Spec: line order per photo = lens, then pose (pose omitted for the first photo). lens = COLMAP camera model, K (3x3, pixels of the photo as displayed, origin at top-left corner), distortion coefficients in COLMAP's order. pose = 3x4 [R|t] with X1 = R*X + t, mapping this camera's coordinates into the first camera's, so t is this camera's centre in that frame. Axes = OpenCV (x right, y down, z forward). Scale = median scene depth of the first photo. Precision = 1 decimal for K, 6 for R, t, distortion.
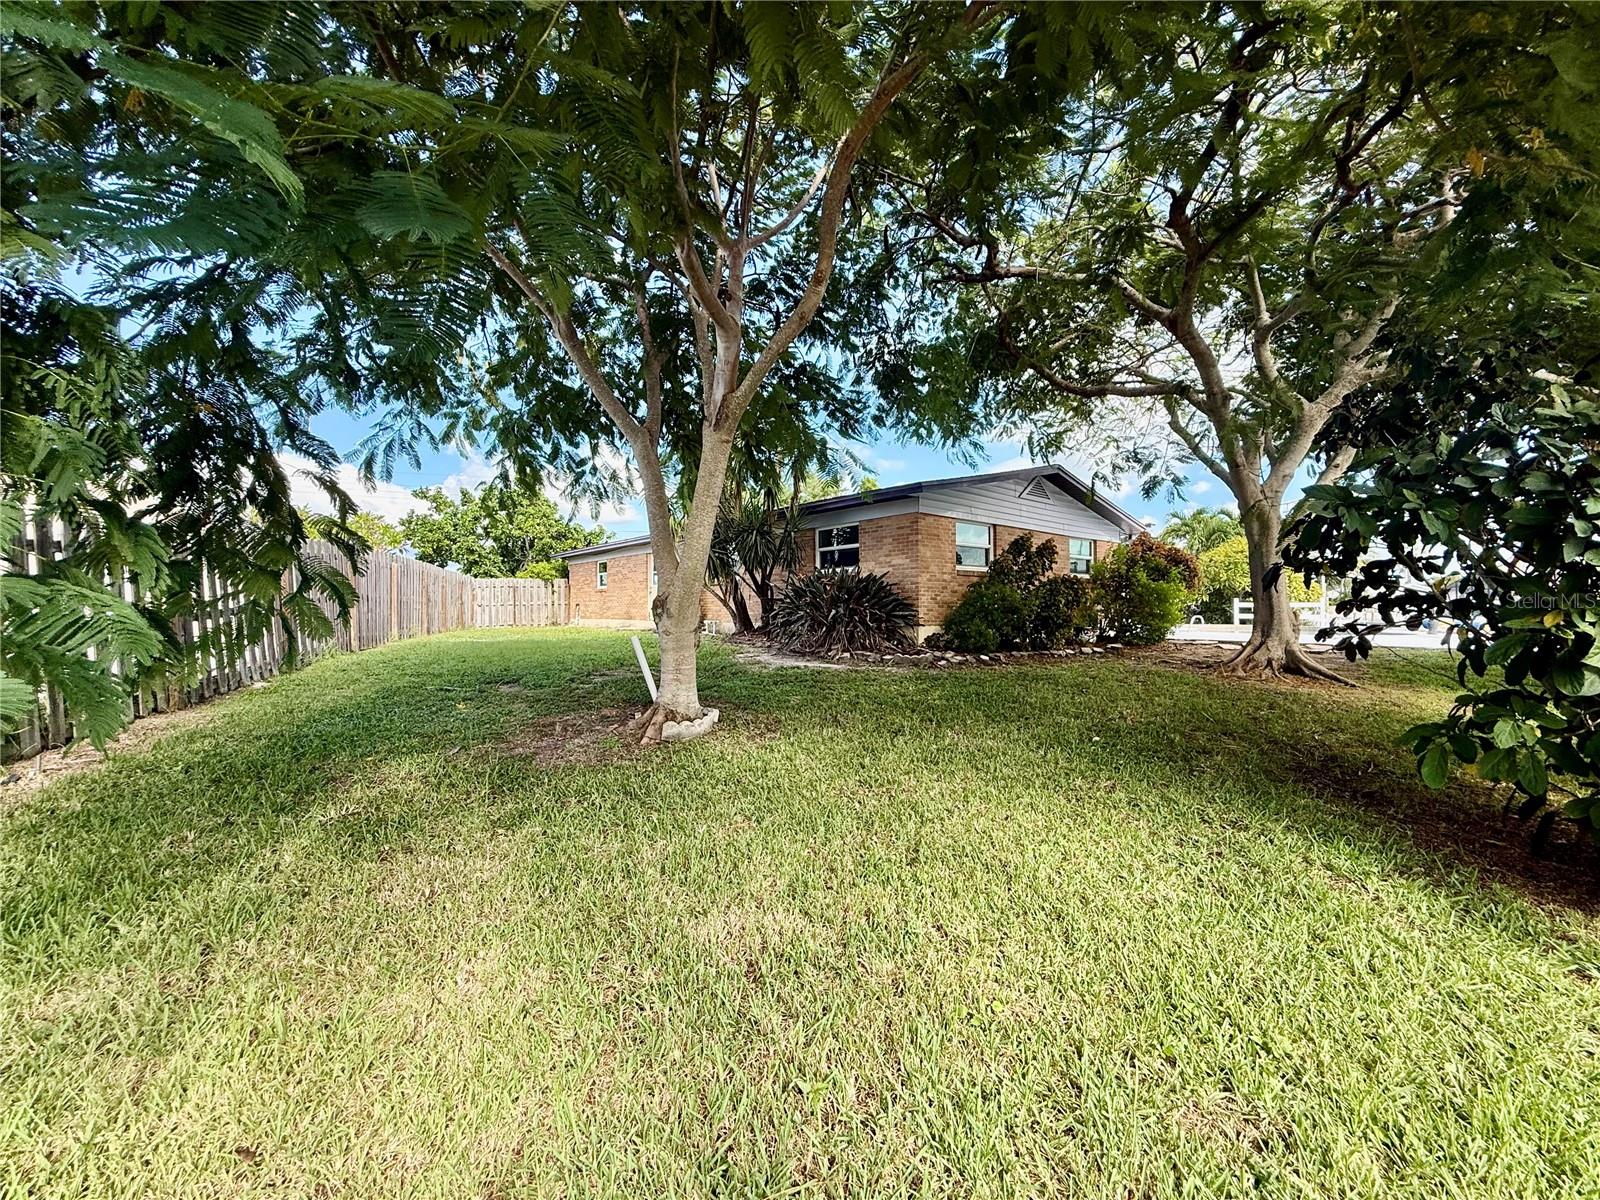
lens RADIAL K [[639.6, 0, 792.3], [0, 639.6, 589.5], [0, 0, 1]] dist [0.000958, 0.000075]
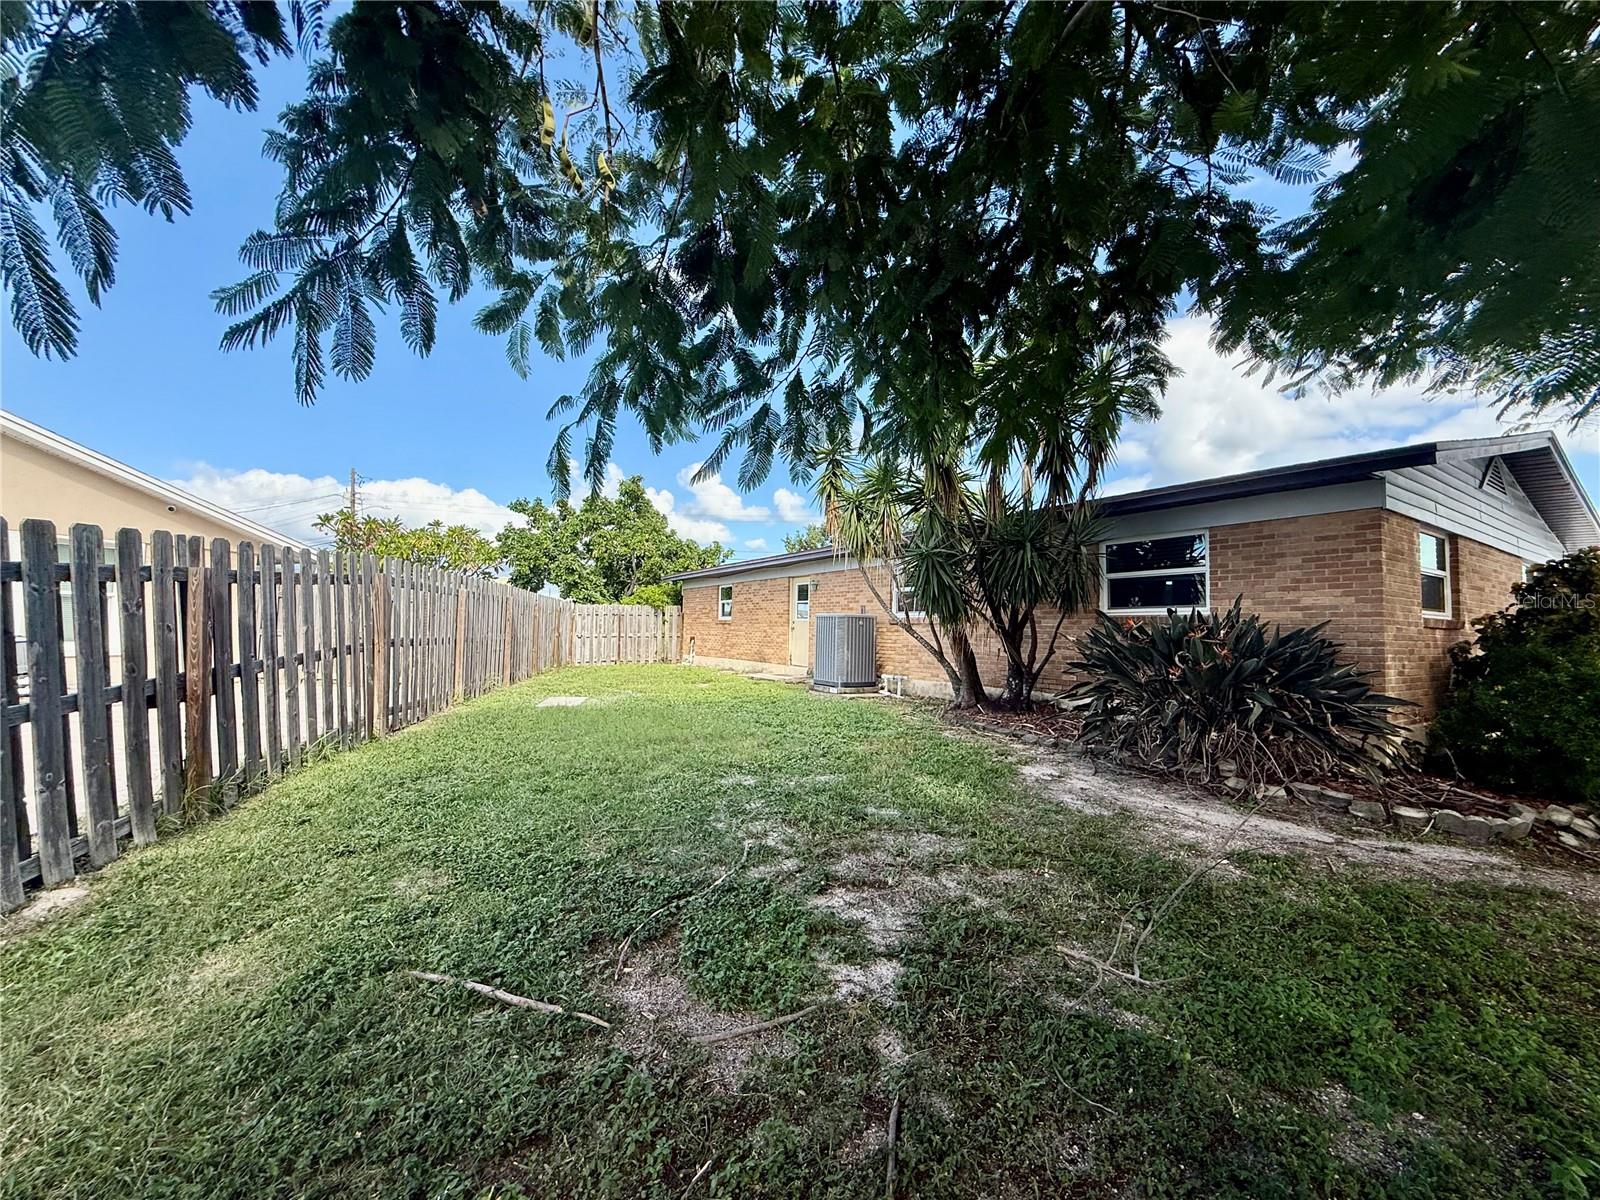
lens RADIAL K [[640.1, 0, 796.8], [0, 640.1, 605.3], [0, 0, 1]] dist [0.003128, 0.000622]
pose [[0.991765, 0.017070, -0.126927, -0.108073], [-0.018257, 0.999800, -0.008196, -0.014859], [0.126762, 0.010446, 0.991878, 0.220074]]
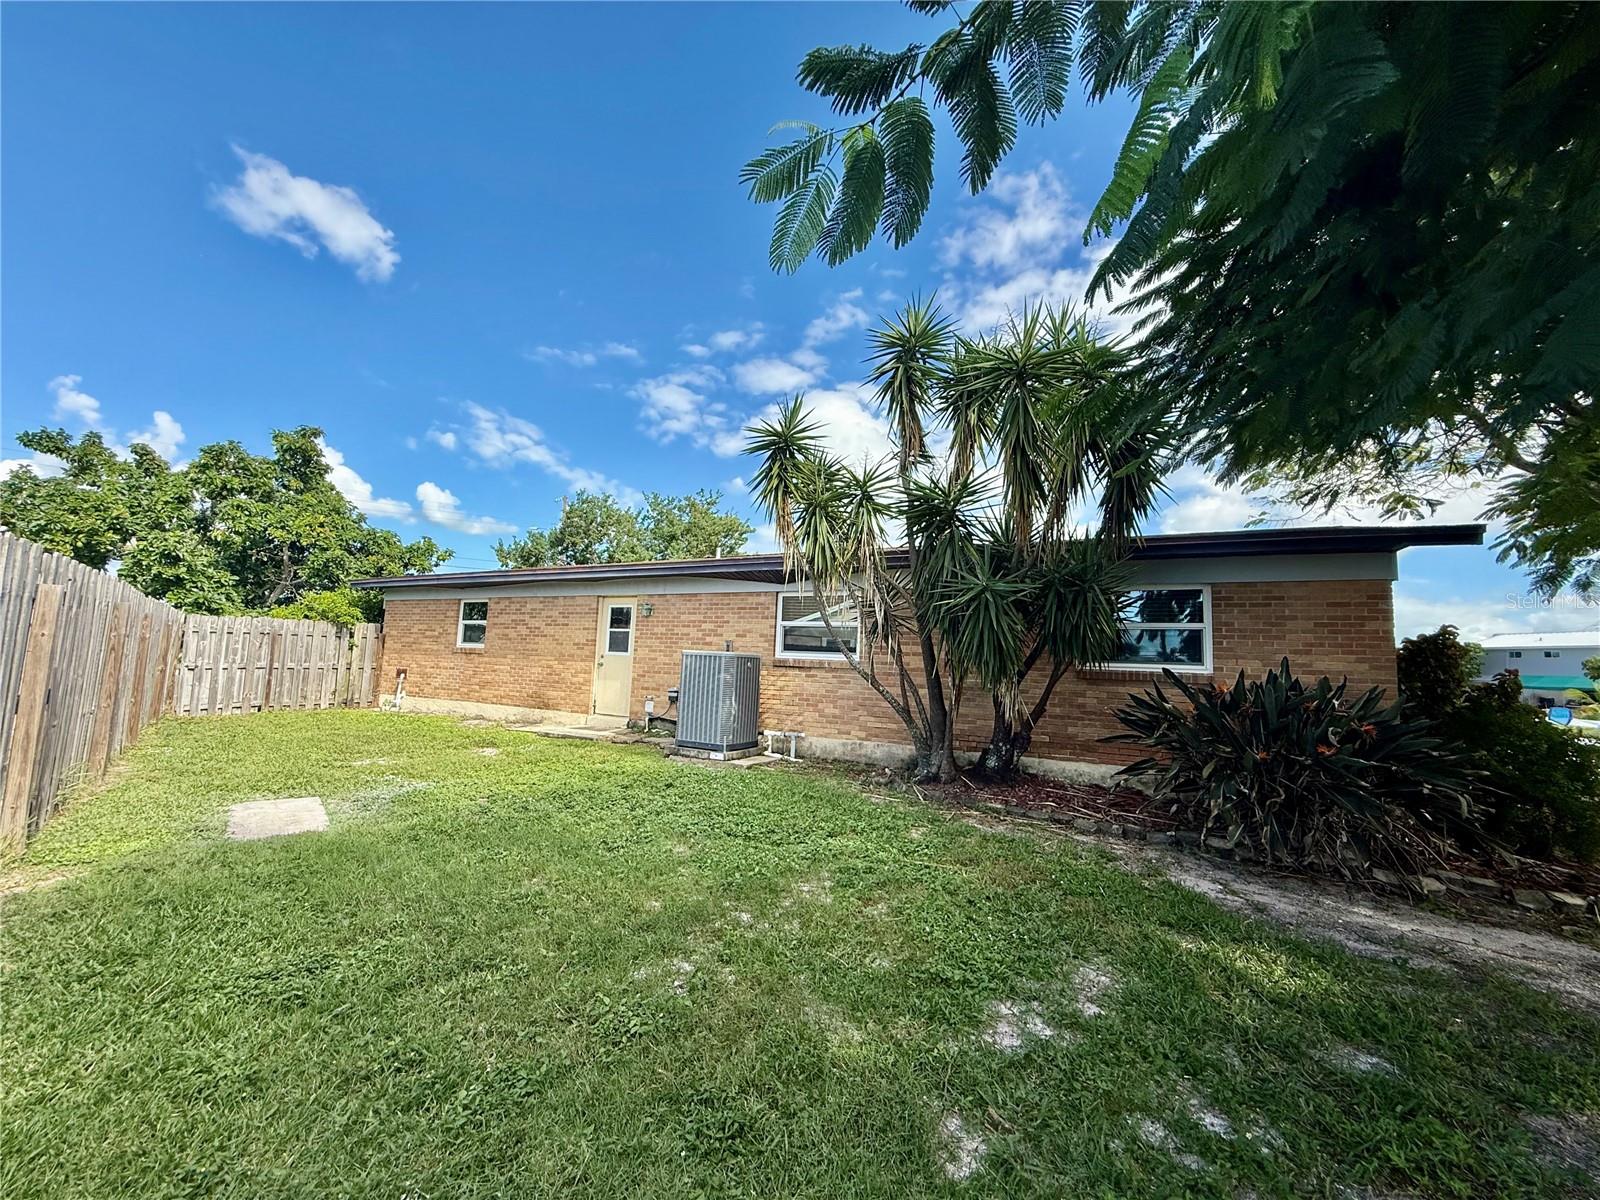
lens RADIAL K [[640.1, 0, 796.8], [0, 640.1, 605.3], [0, 0, 1]] dist [0.003128, 0.000622]
pose [[0.922661, 0.073338, 0.378574, -0.249076], [-0.053885, 0.996637, -0.061740, -0.019826], [-0.381829, 0.036566, 0.923510, 0.358916]]
